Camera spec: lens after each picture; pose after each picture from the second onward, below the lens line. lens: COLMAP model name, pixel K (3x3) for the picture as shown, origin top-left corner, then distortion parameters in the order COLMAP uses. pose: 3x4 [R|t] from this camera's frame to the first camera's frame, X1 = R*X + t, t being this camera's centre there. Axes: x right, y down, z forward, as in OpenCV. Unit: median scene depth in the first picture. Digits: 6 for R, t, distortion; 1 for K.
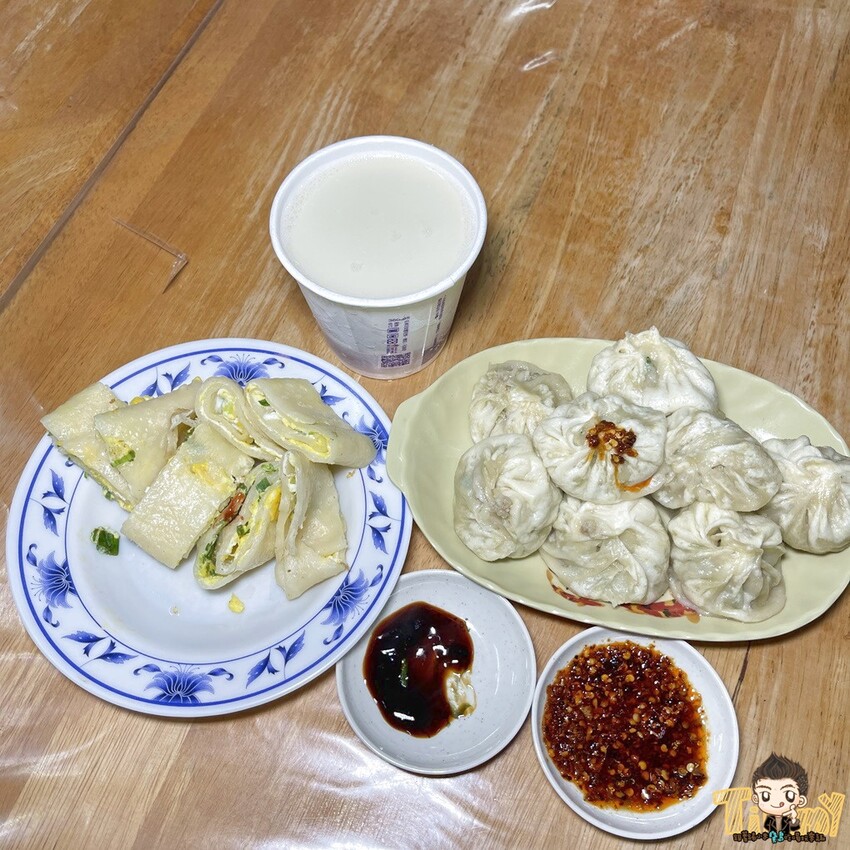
lens RADIAL K [[857.3, 0, 425.0], [0, 857.3, 425.0], [0, 0, 1]] dist [0.009711, -0.005599]
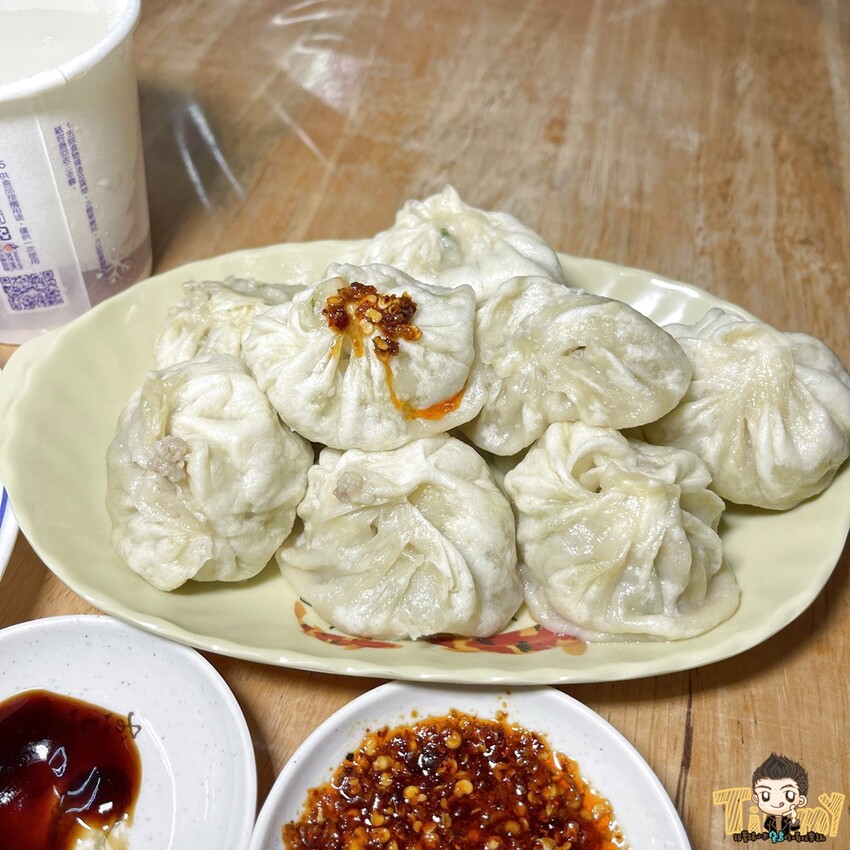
lens RADIAL K [[883.7, 0, 425.0], [0, 883.7, 425.0], [0, 0, 1]] dist [0.010840, -0.041083]
pose [[0.989903, -0.089013, 0.110312, 0.178002], [0.112726, 0.966177, -0.231938, 0.207814], [-0.085935, 0.242031, 0.966455, 0.466724]]
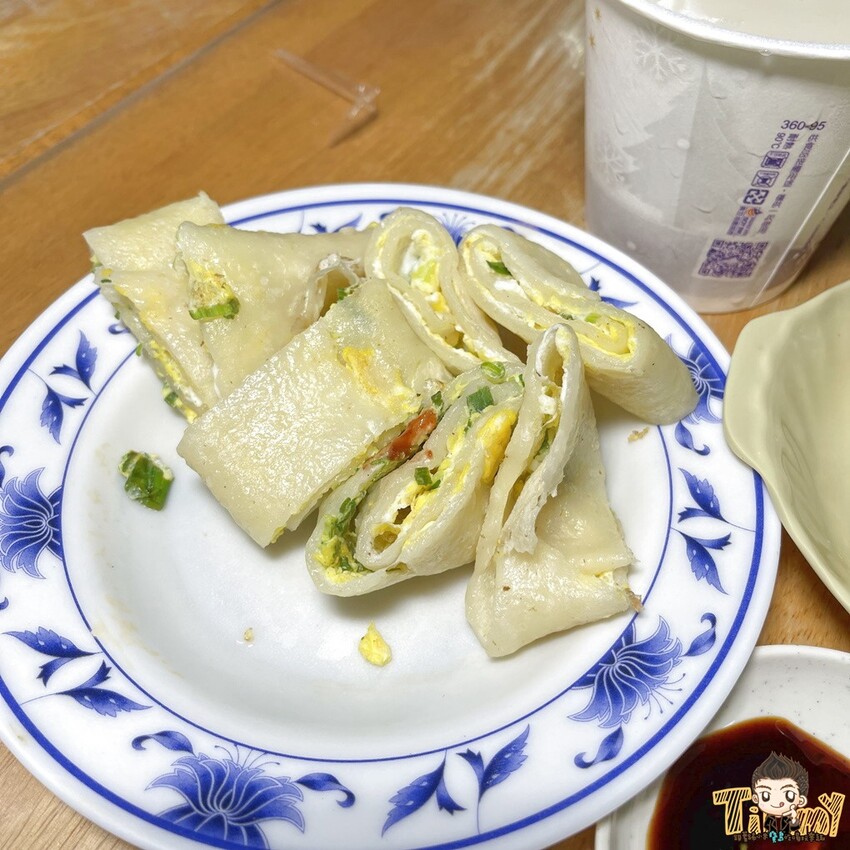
lens RADIAL K [[883.7, 0, 425.0], [0, 883.7, 425.0], [0, 0, 1]] dist [0.010840, -0.041083]
pose [[0.980178, 0.157014, -0.120817, -0.158442], [-0.176934, 0.968127, -0.177269, 0.177544], [0.089132, 0.195132, 0.976719, 0.521305]]
